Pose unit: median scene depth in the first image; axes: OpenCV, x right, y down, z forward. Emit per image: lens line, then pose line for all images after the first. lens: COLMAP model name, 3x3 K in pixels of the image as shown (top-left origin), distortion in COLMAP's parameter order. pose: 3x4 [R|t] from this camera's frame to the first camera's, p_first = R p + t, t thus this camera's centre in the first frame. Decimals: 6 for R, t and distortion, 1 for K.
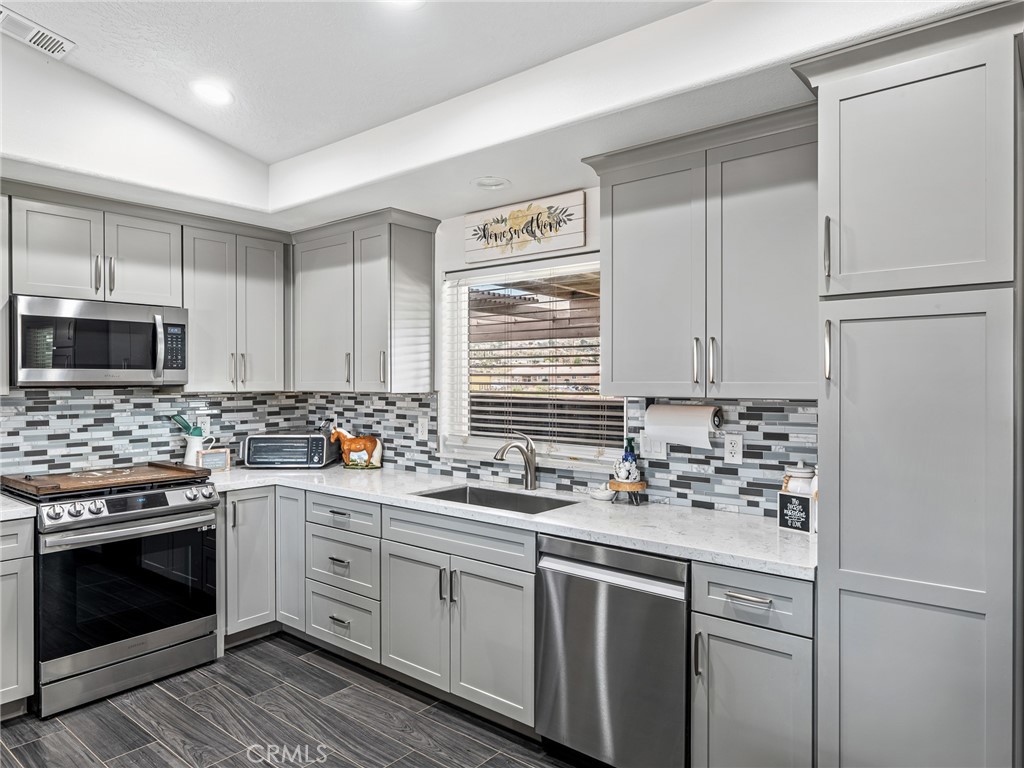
lens RADIAL K [[657.5, 0, 510.8], [0, 657.5, 386.6], [0, 0, 1]] dist [0.003666, 0.000064]
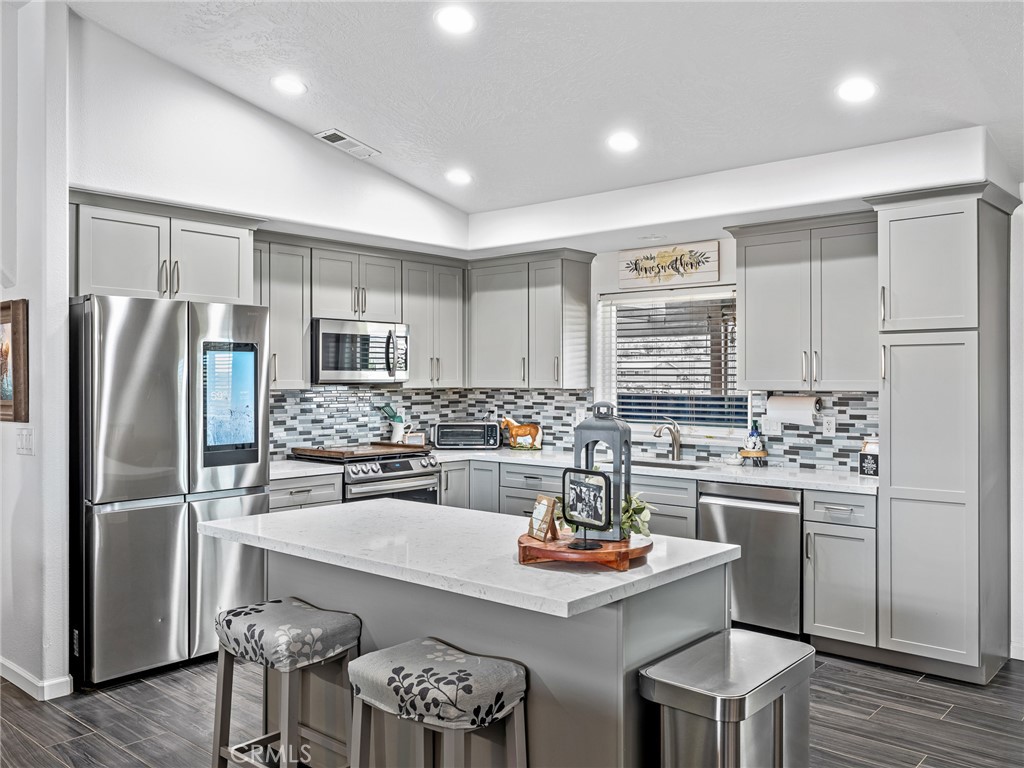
lens RADIAL K [[843.2, 0, 512.7], [0, 843.2, 378.5], [0, 0, 1]] dist [0.008457, -0.009292]
pose [[0.999535, 0.000754, -0.030467, -0.249800], [-0.001060, 0.999949, -0.010032, 0.006754], [0.030458, 0.010060, 0.999485, -0.729326]]
